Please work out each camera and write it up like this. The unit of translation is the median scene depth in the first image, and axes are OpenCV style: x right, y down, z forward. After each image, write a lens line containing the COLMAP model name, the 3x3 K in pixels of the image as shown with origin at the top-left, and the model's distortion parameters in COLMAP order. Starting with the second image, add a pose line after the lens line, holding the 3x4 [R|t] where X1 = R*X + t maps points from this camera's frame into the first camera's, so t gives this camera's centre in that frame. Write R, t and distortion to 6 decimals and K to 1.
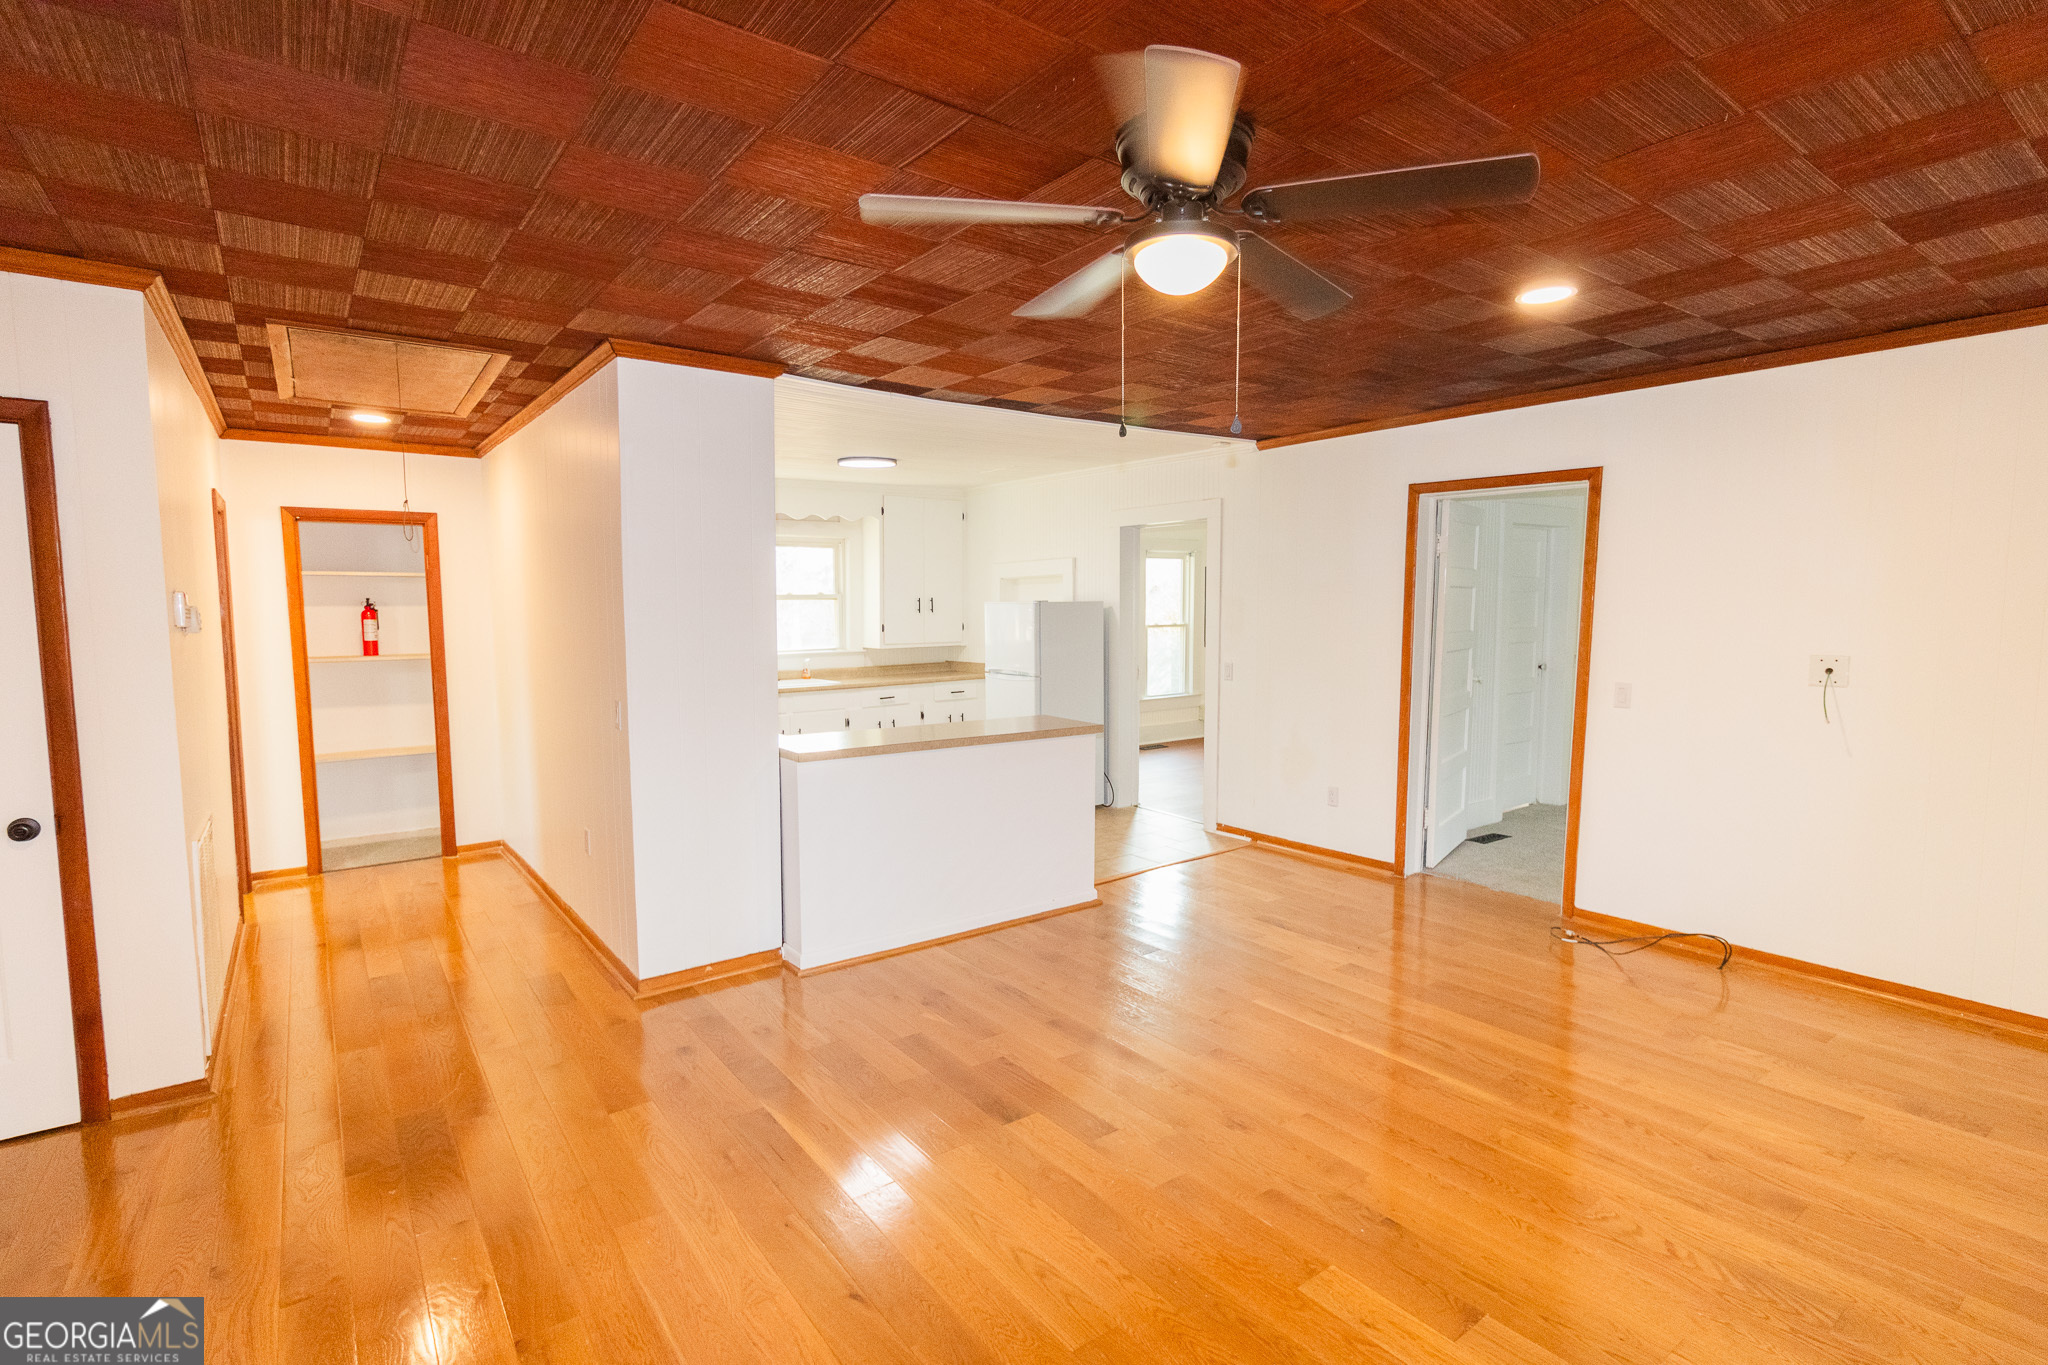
lens RADIAL K [[992.5, 0, 1033.3], [0, 992.5, 696.0], [0, 0, 1]] dist [0.002457, 0.000576]
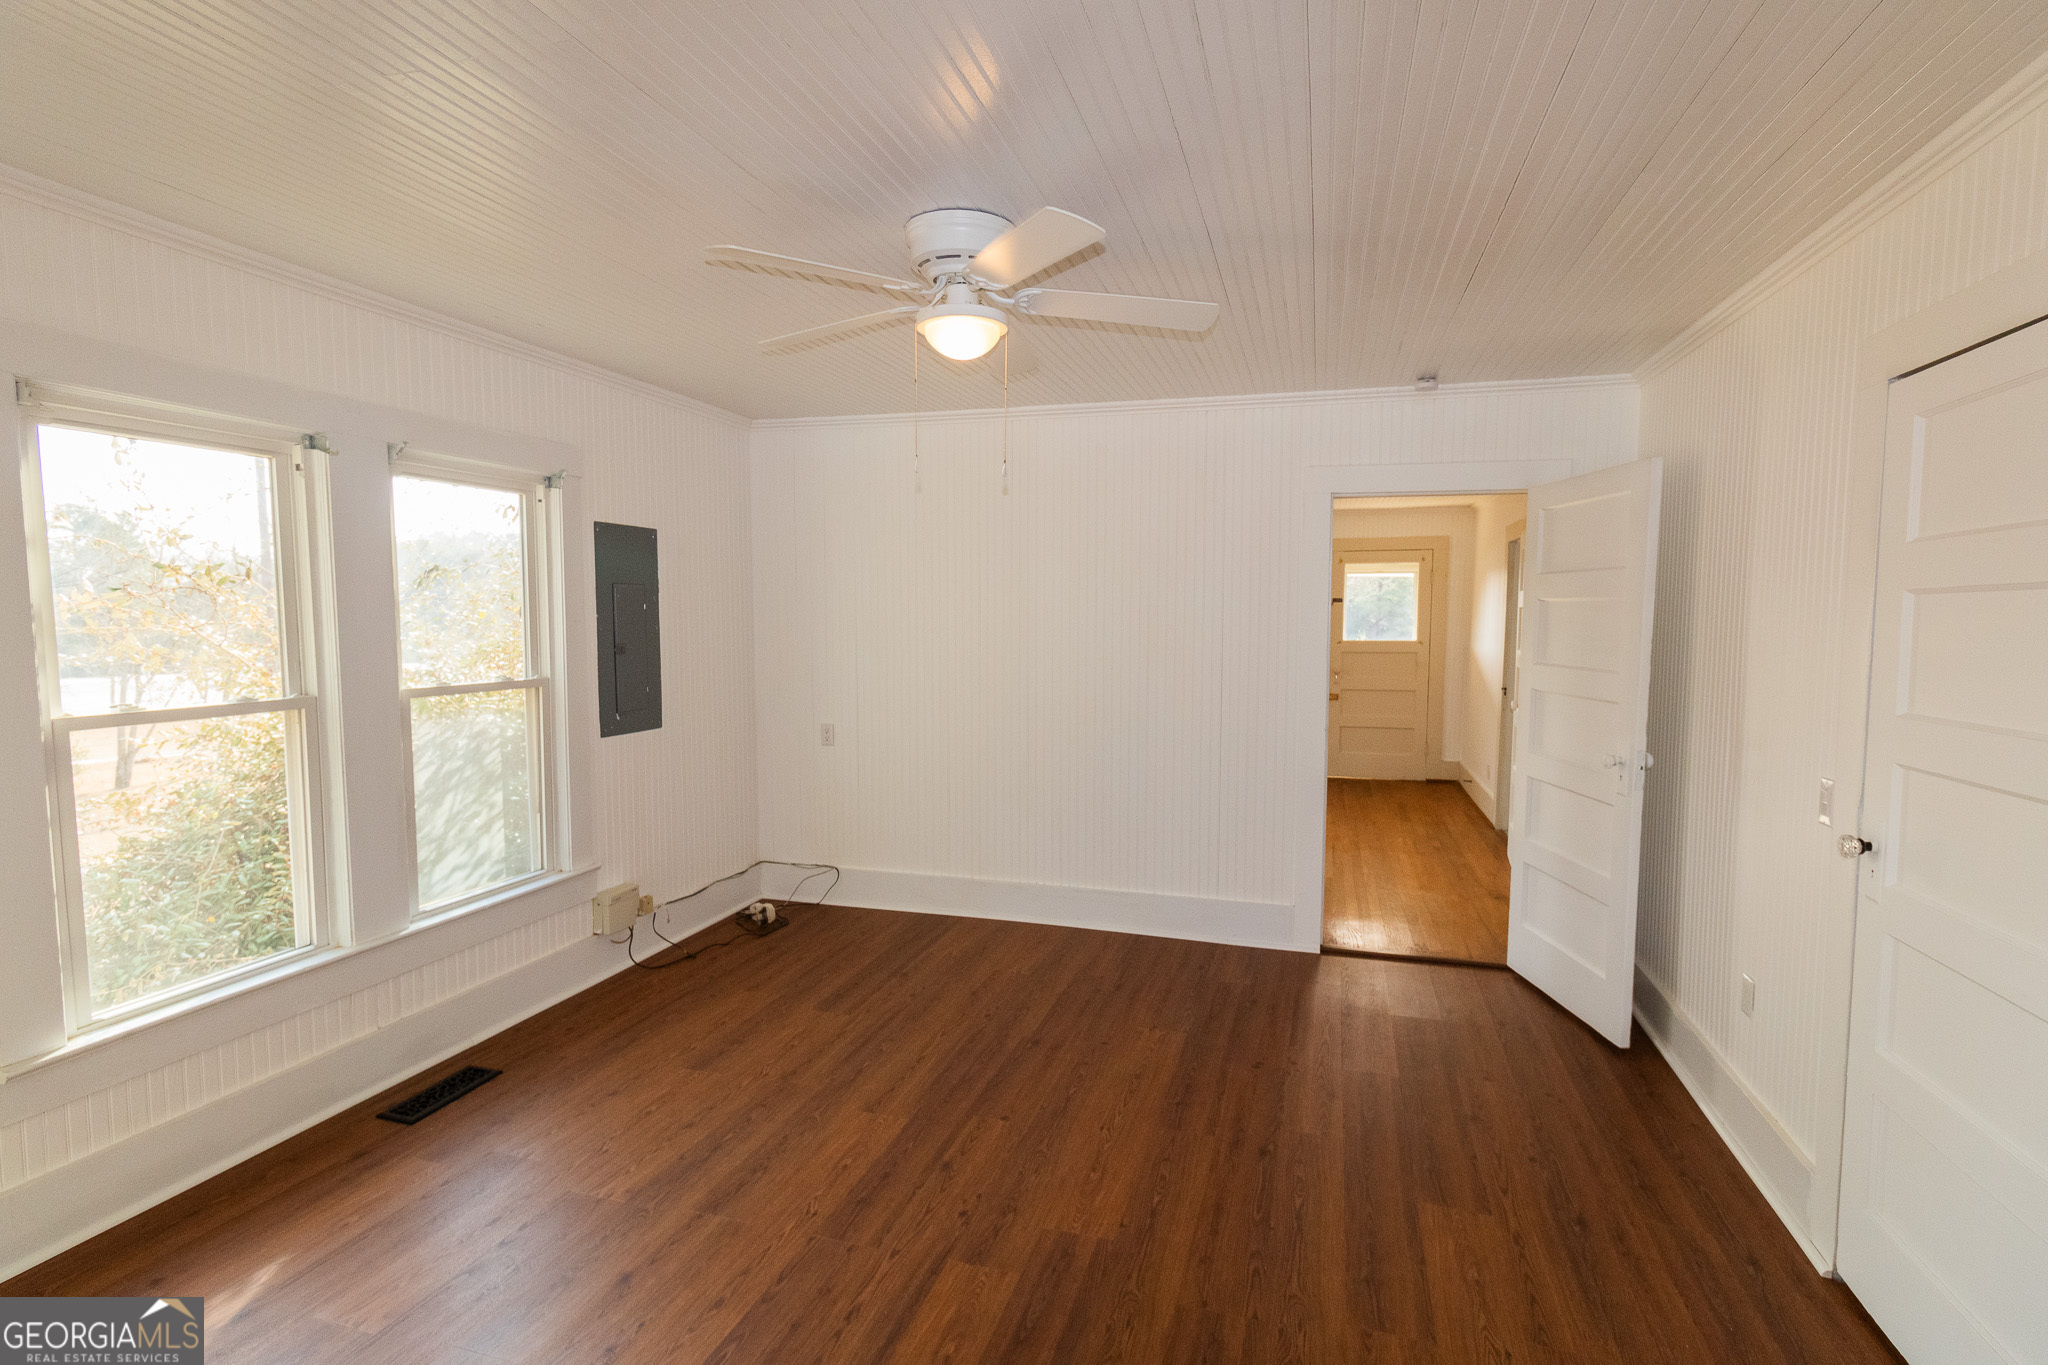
lens RADIAL K [[952.1, 0, 1030.5], [0, 952.1, 694.5], [0, 0, 1]] dist [-0.001611, -0.000575]
pose [[0.803388, -0.036389, 0.594343, 0.122991], [0.047810, 0.998850, -0.003471, -0.077297], [-0.593534, 0.031204, 0.804204, 0.835701]]
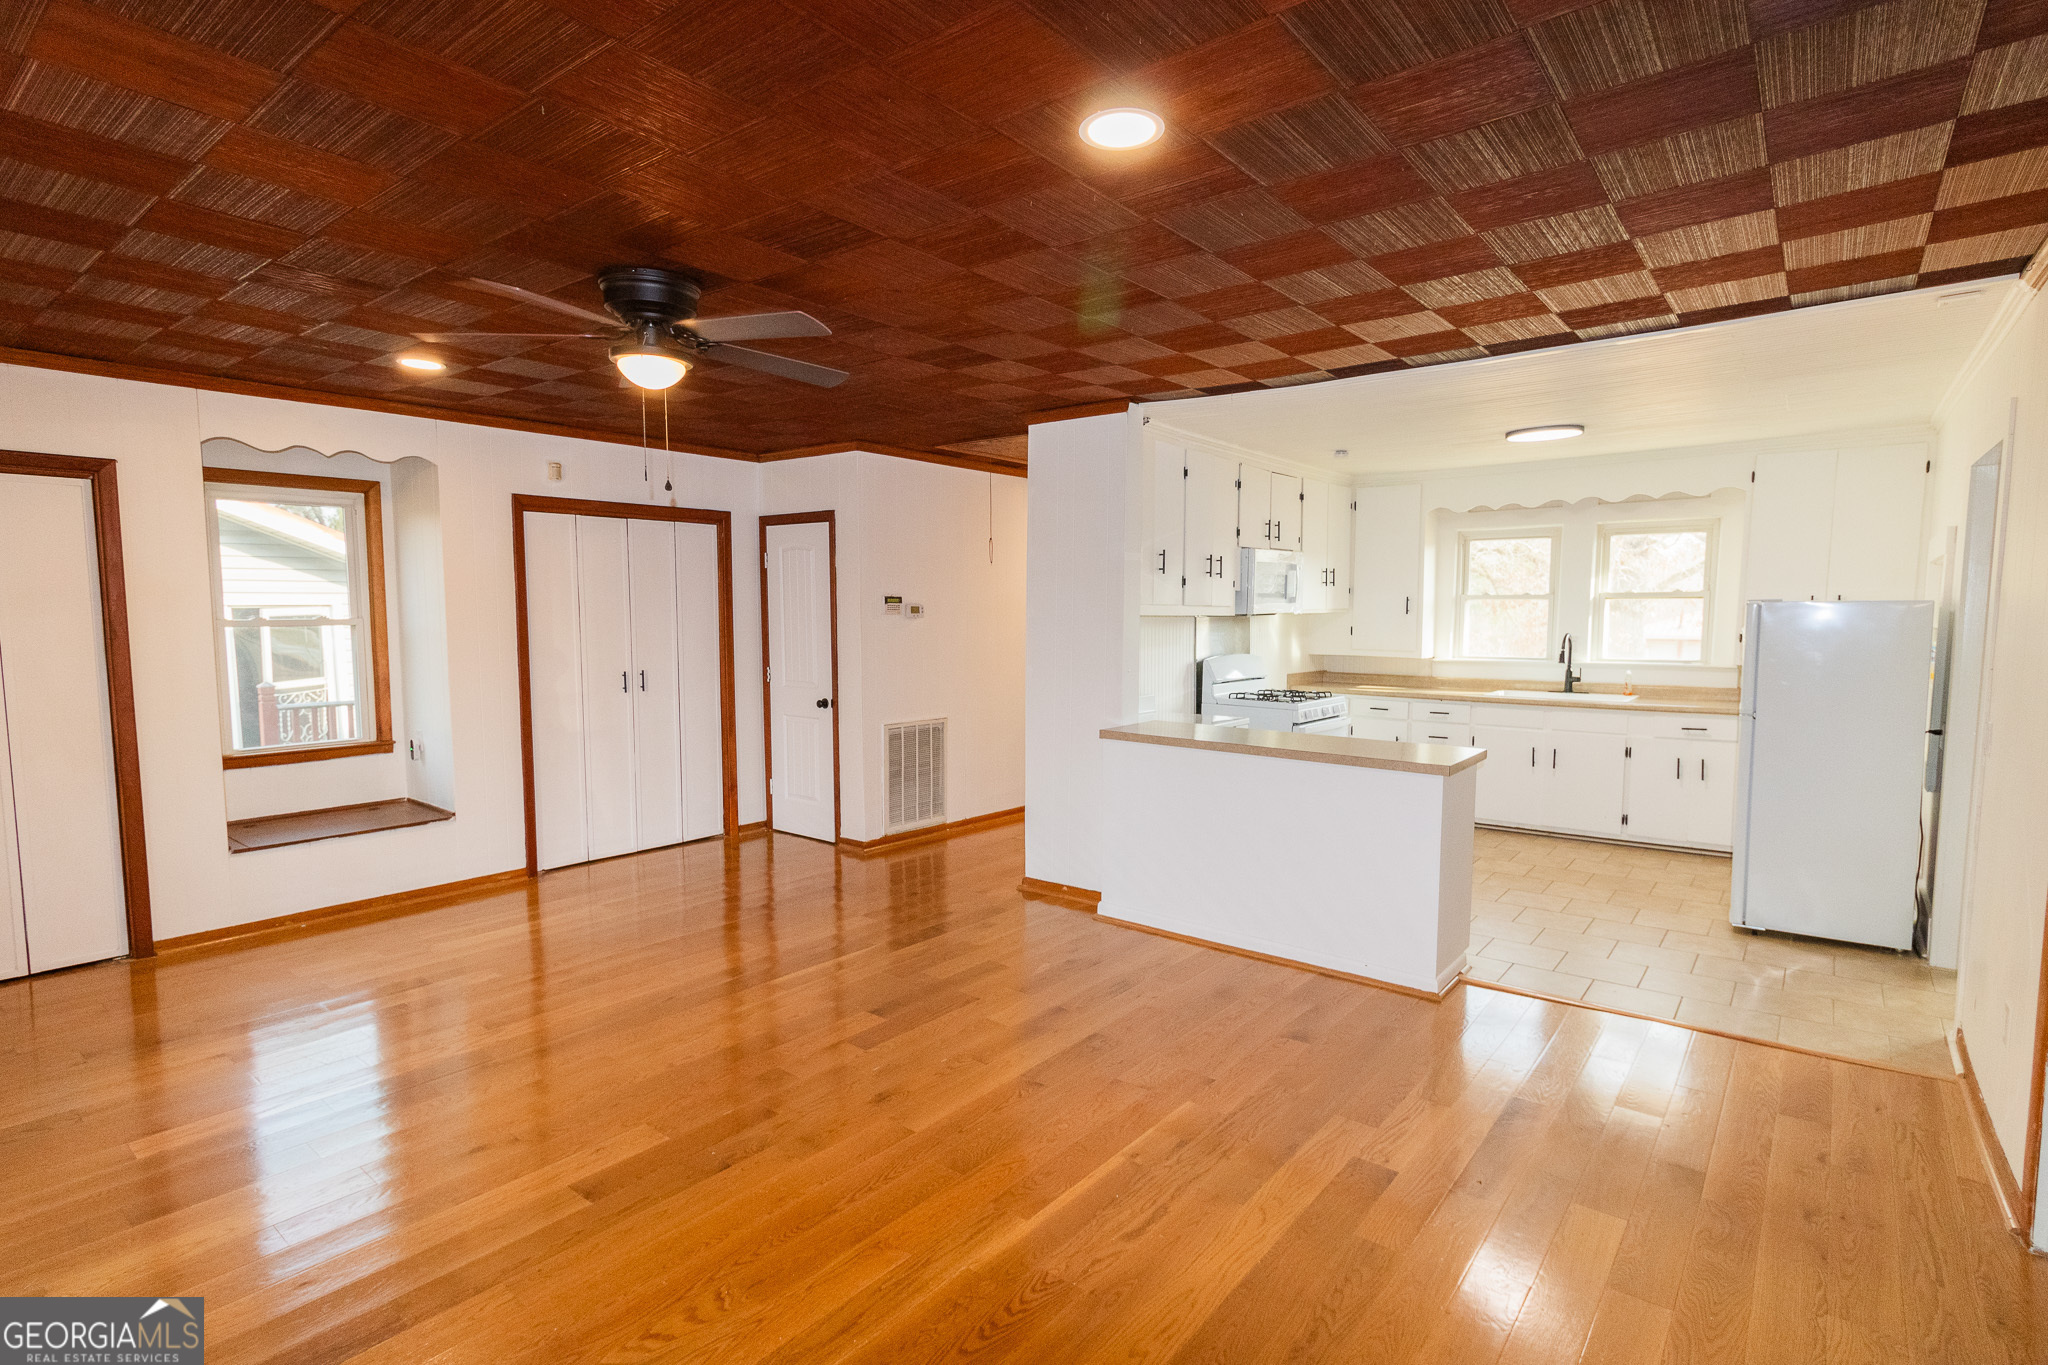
lens RADIAL K [[995.6, 0, 1027.7], [0, 995.6, 717.4], [0, 0, 1]] dist [0.030968, 0.000539]
pose [[0.257140, 0.119346, -0.958976, 0.442418], [-0.093871, 0.990737, 0.098128, -0.034285], [0.961804, 0.064787, 0.265962, 0.299799]]
